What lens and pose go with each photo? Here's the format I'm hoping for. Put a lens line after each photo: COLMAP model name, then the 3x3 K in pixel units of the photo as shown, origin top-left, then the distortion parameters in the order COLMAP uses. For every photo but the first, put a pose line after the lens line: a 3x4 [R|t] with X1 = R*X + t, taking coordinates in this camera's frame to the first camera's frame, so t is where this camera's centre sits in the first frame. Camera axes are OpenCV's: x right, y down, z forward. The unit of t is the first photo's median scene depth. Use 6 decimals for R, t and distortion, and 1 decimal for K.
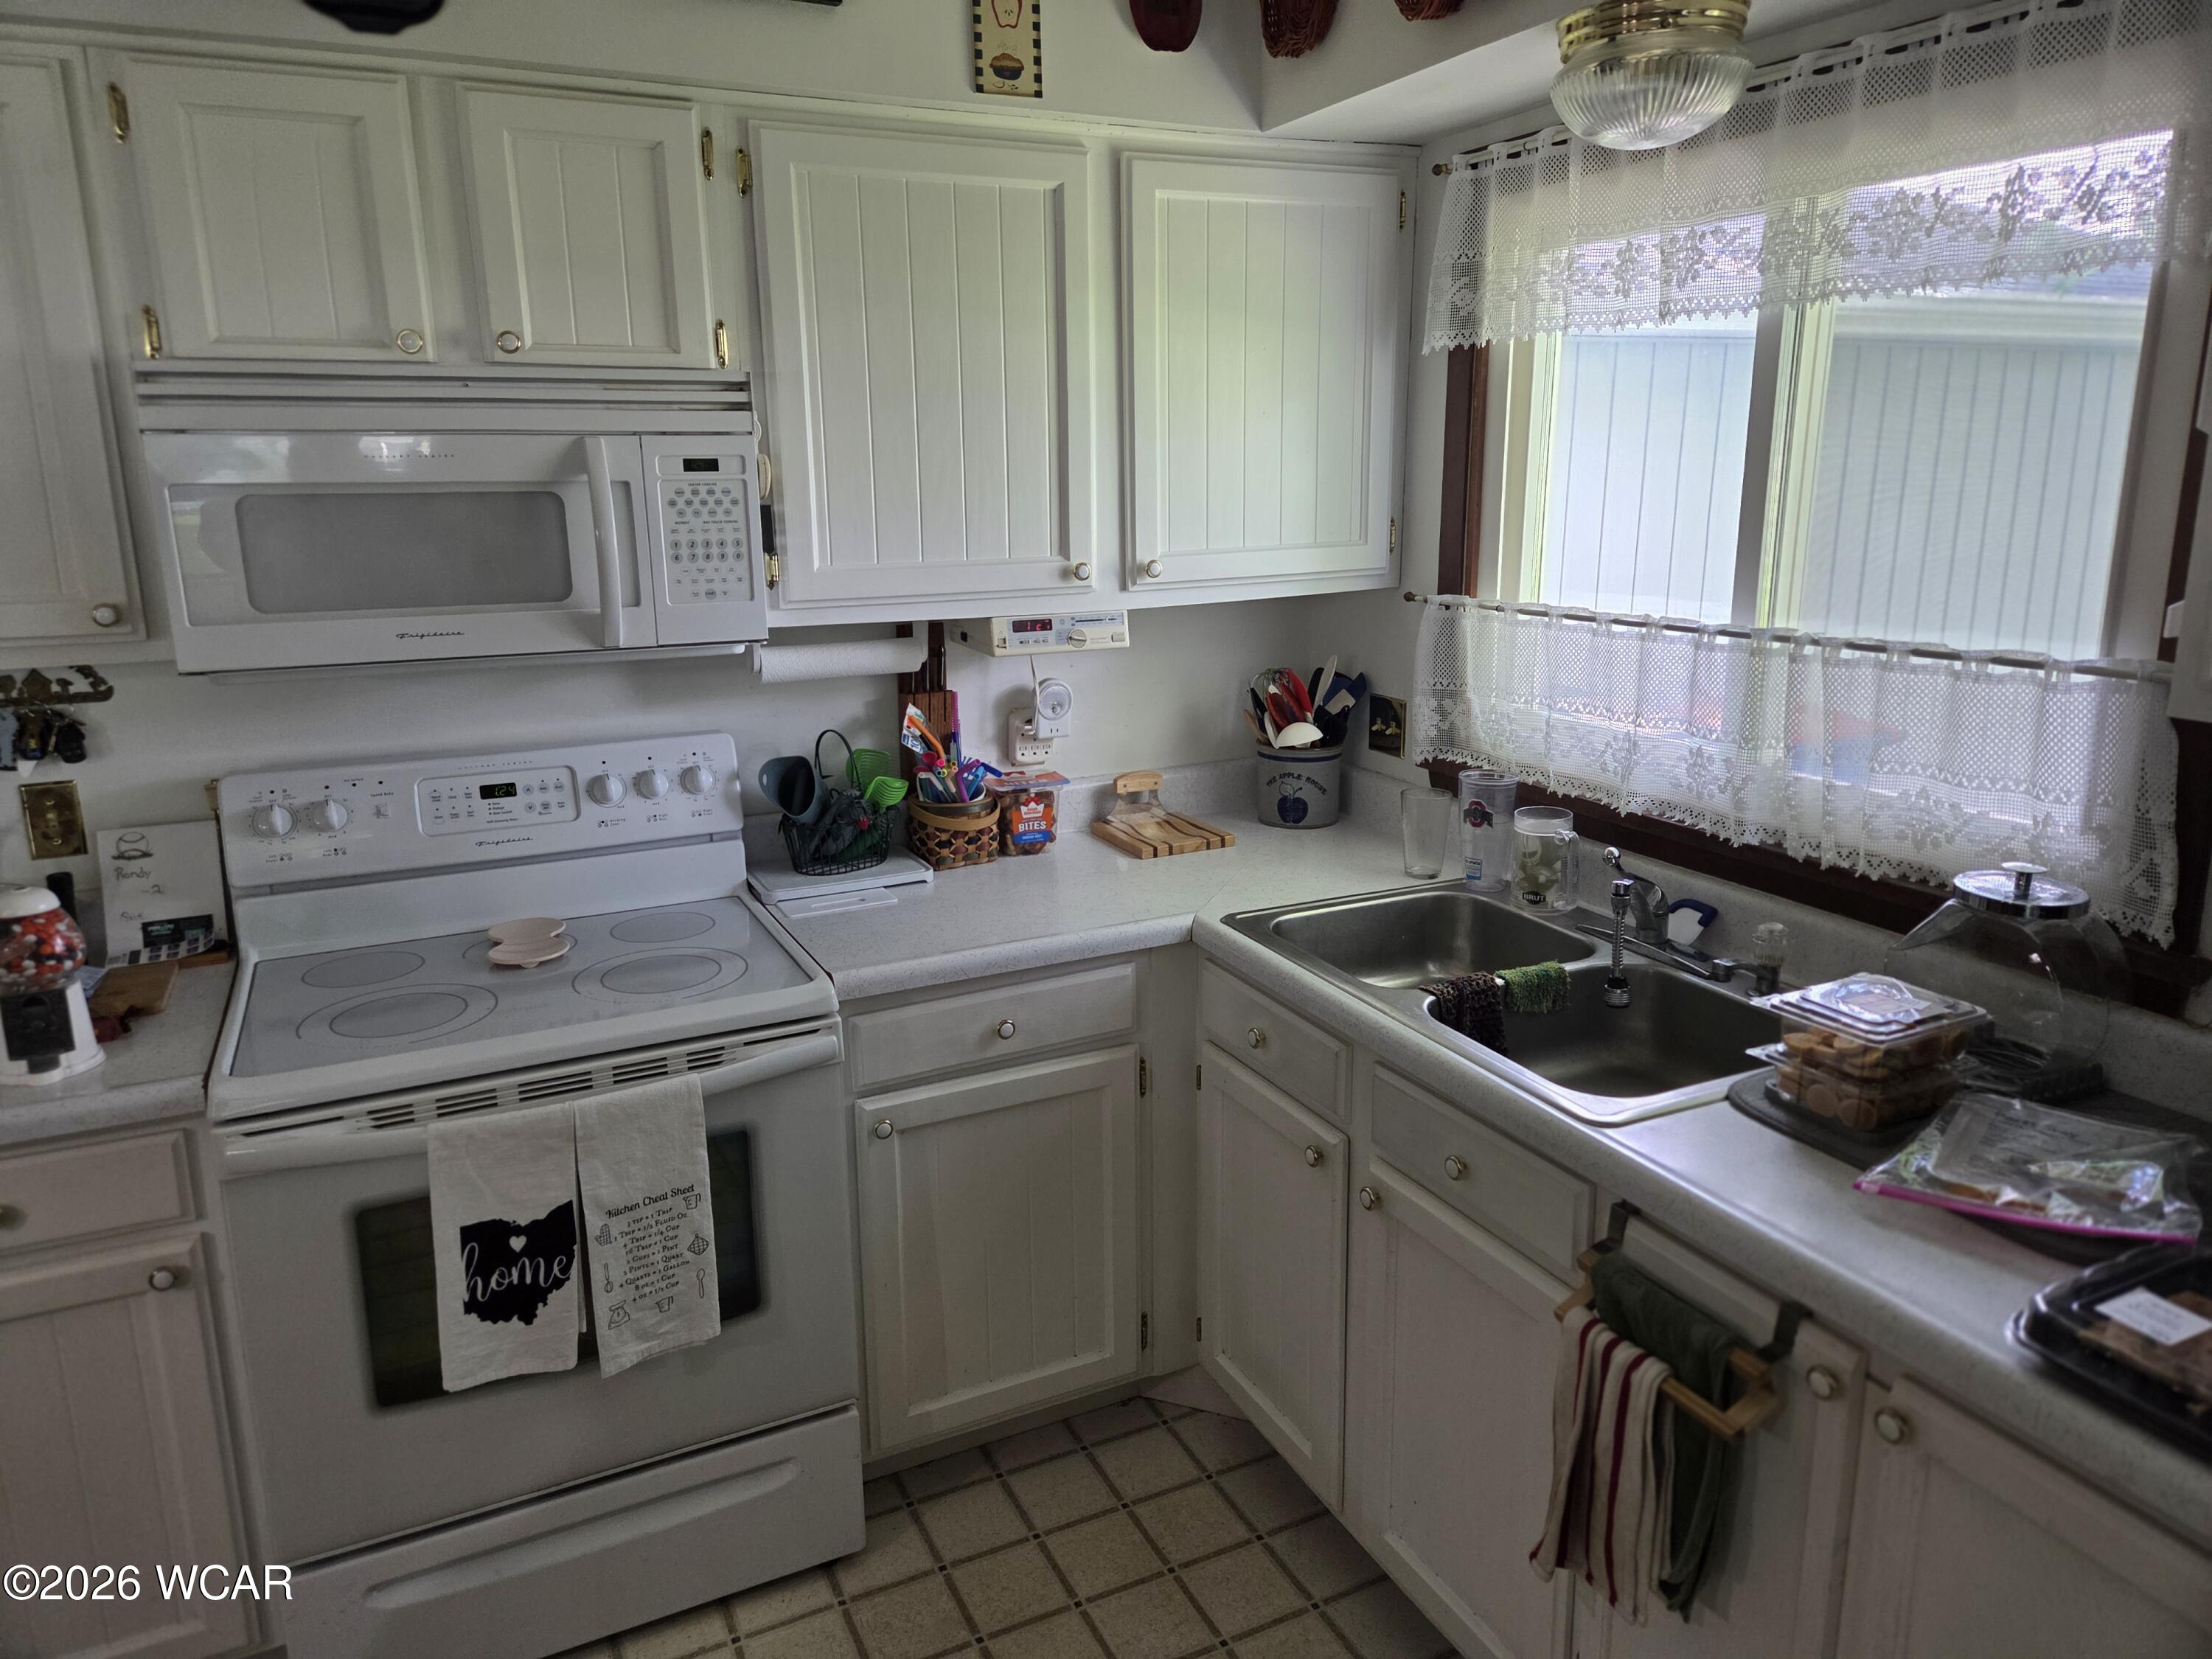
lens RADIAL K [[1488.3, 0, 1106.0], [0, 1488.3, 829.5], [0, 0, 1]] dist [0.020161, 0.001202]
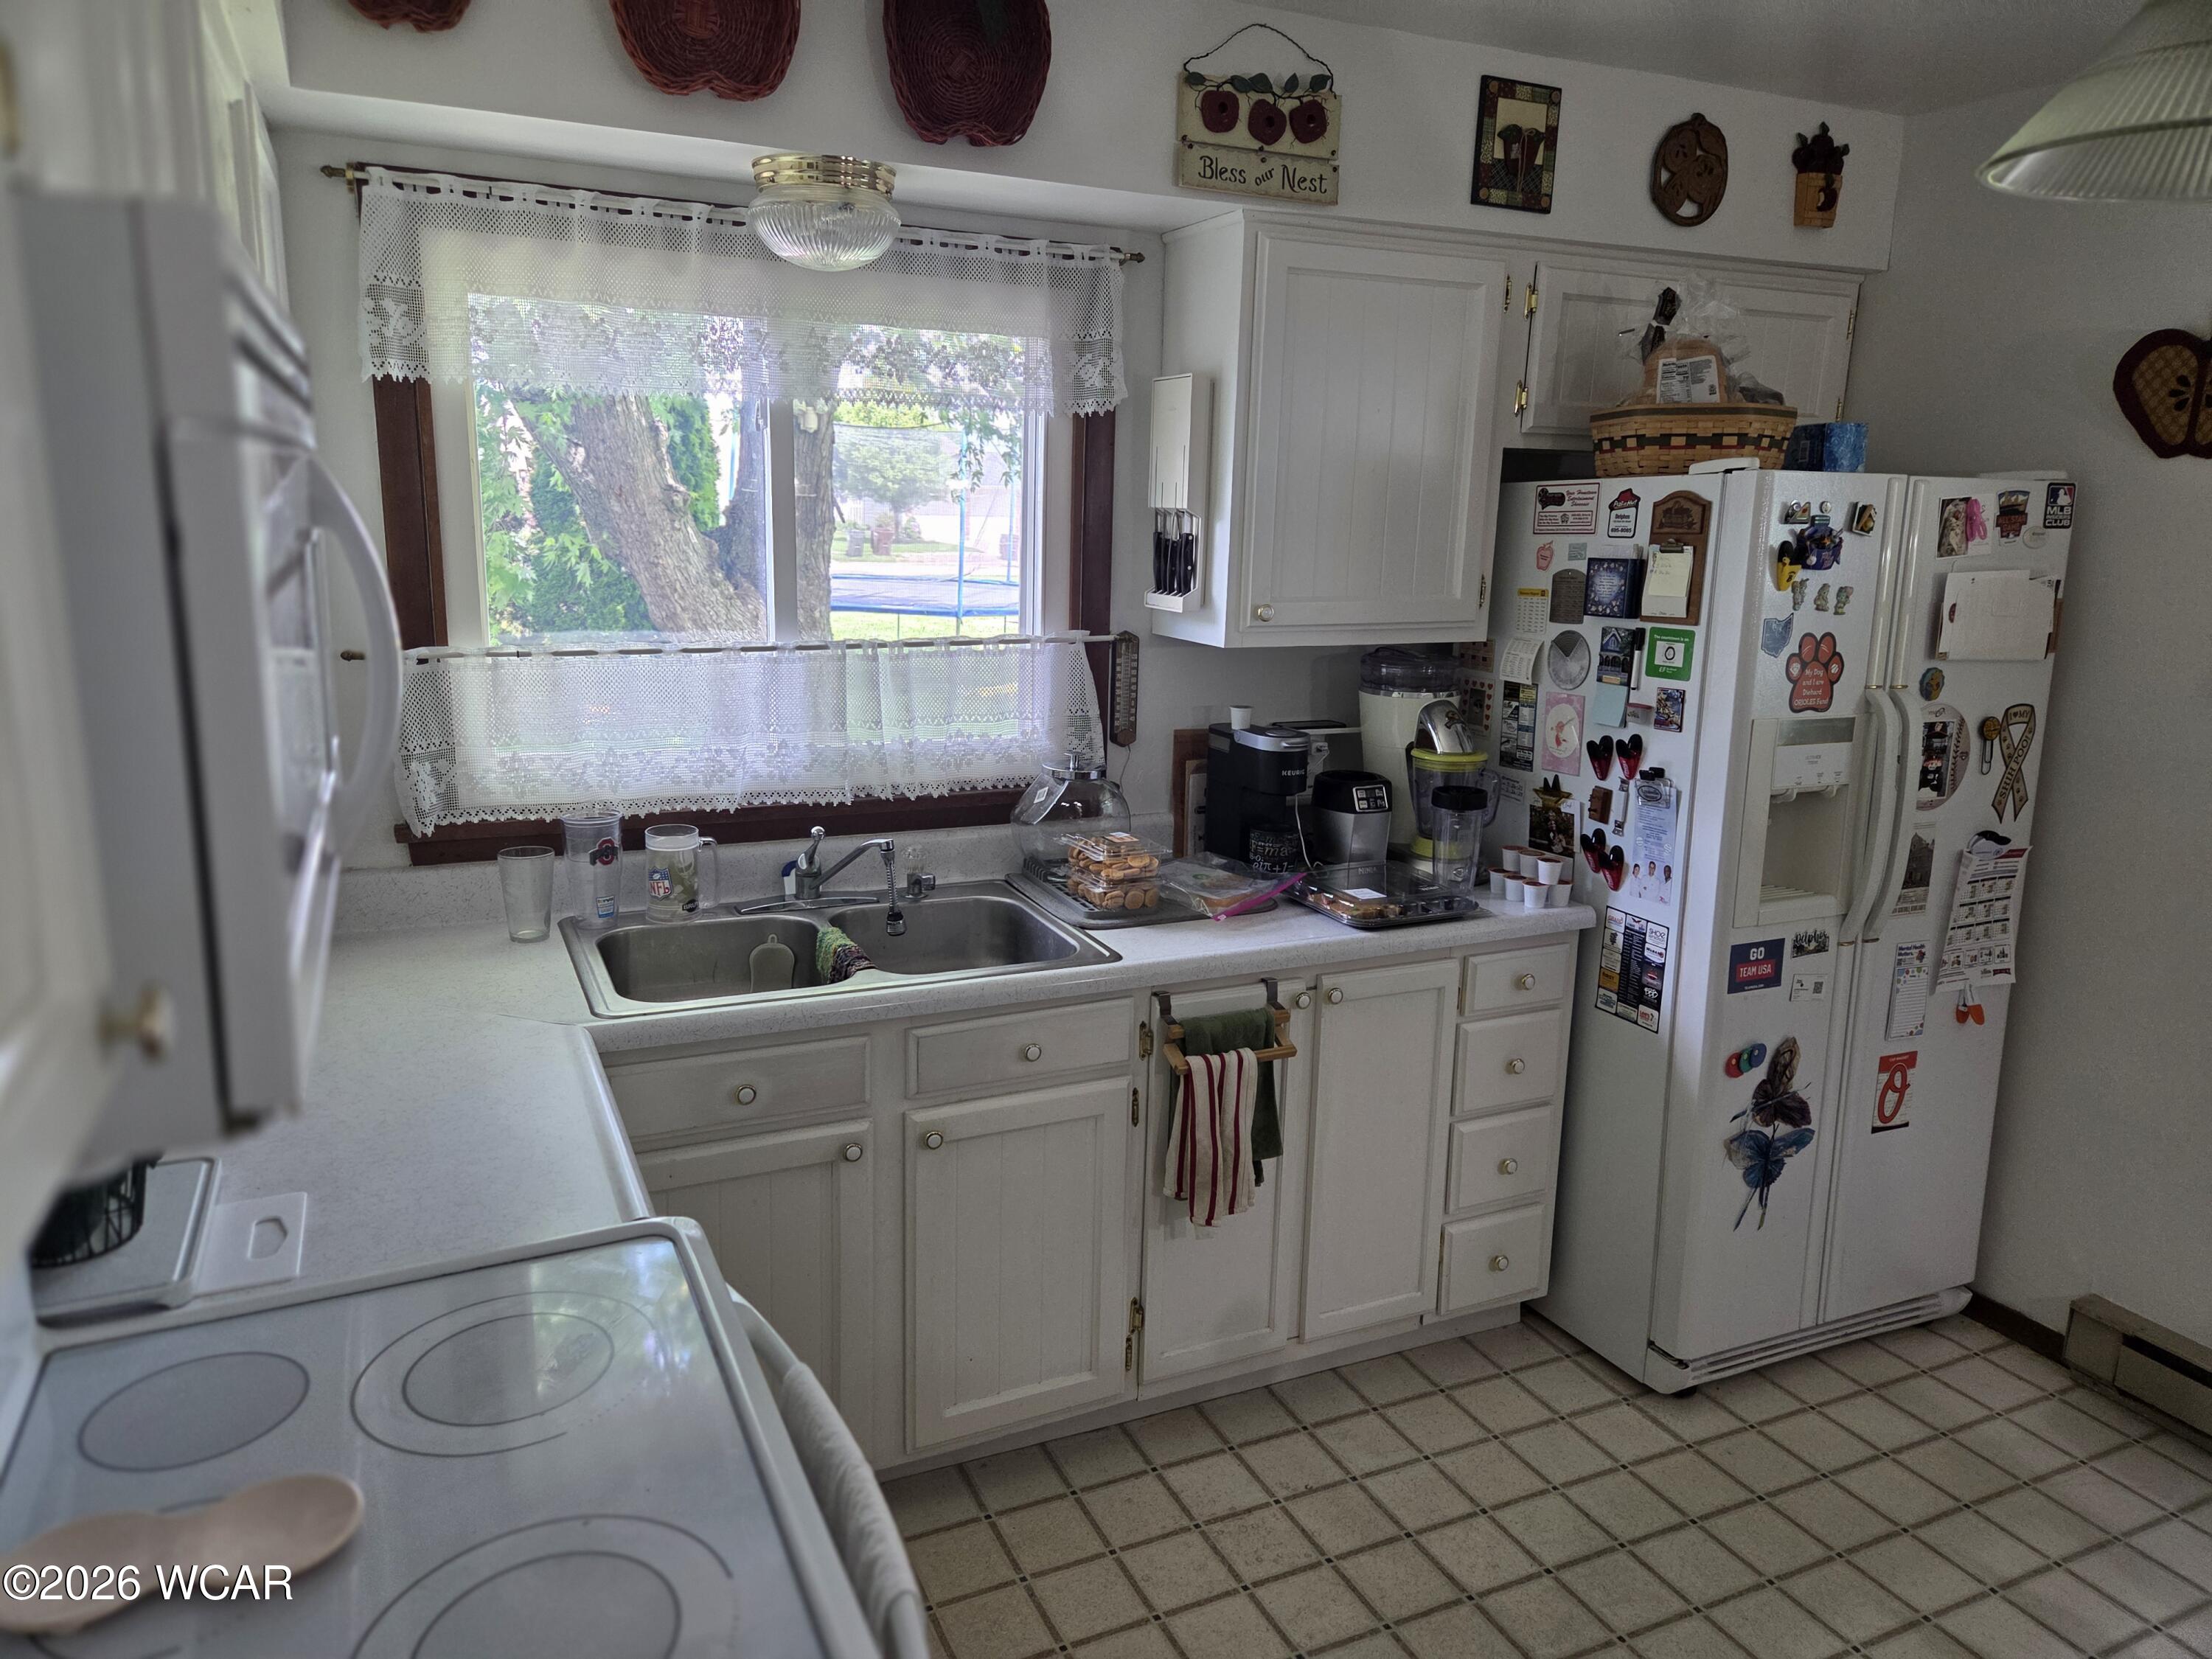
lens RADIAL K [[1470.4, 0, 1106.0], [0, 1470.4, 829.5], [0, 0, 1]] dist [0.051533, 0.001551]
pose [[0.011408, -0.196798, 0.980378, -0.886480], [0.221977, 0.956477, 0.189417, -0.169113], [-0.974985, 0.215460, 0.054596, 0.729802]]
